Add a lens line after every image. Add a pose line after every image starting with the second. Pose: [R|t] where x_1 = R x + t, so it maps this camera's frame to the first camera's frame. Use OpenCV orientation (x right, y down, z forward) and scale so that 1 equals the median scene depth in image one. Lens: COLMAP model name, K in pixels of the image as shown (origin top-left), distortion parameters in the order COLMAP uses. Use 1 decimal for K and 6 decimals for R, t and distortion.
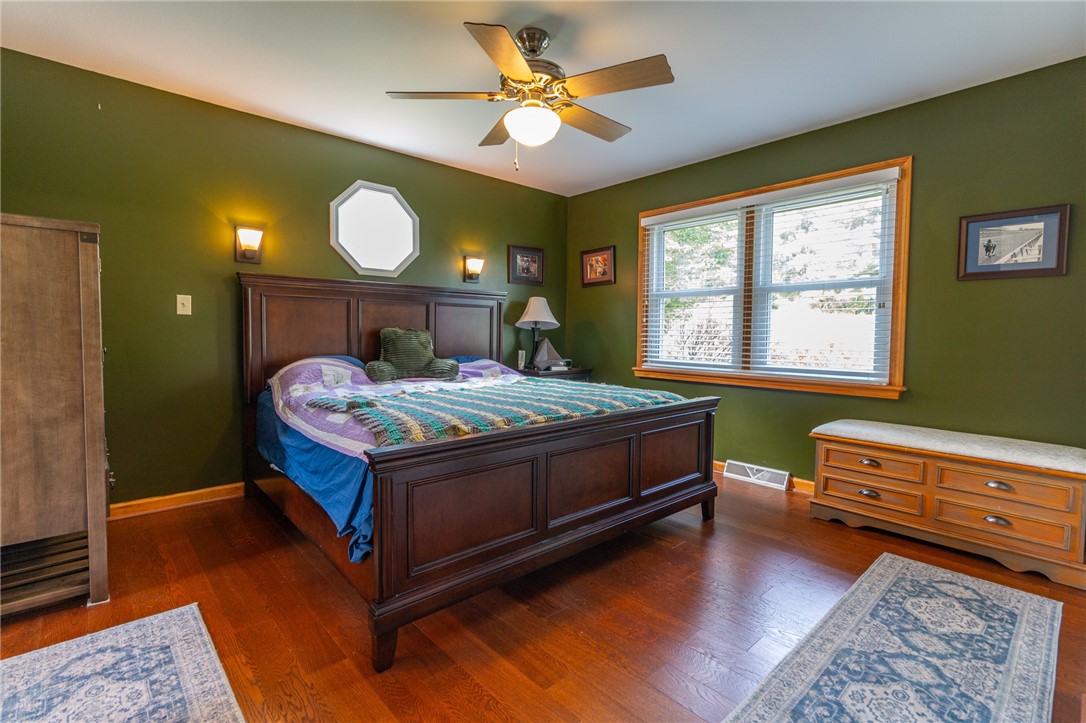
lens RADIAL K [[500.5, 0, 539.0], [0, 500.5, 359.8], [0, 0, 1]] dist [0.002185, -0.000291]
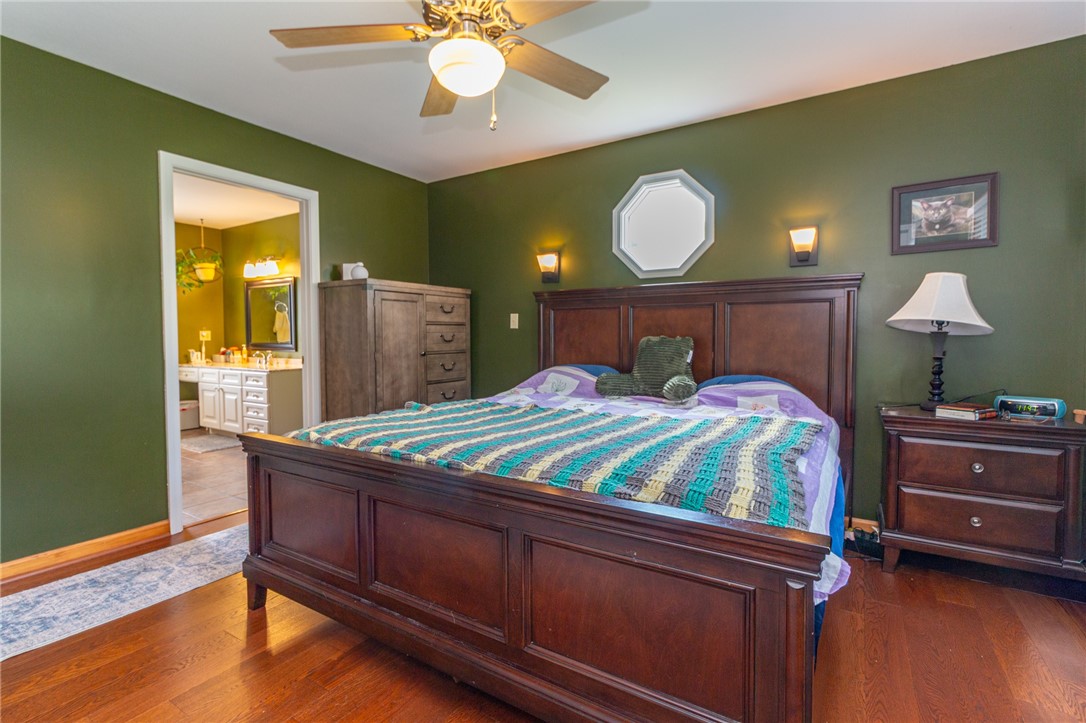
lens RADIAL K [[500.5, 0, 541.6], [0, 500.5, 355.8], [0, 0, 1]] dist [0.002185, -0.000291]
pose [[0.273516, 0.035668, -0.961206, 0.487301], [-0.043064, 0.998764, 0.024808, -0.043412], [0.960903, 0.034608, 0.274714, 0.579114]]
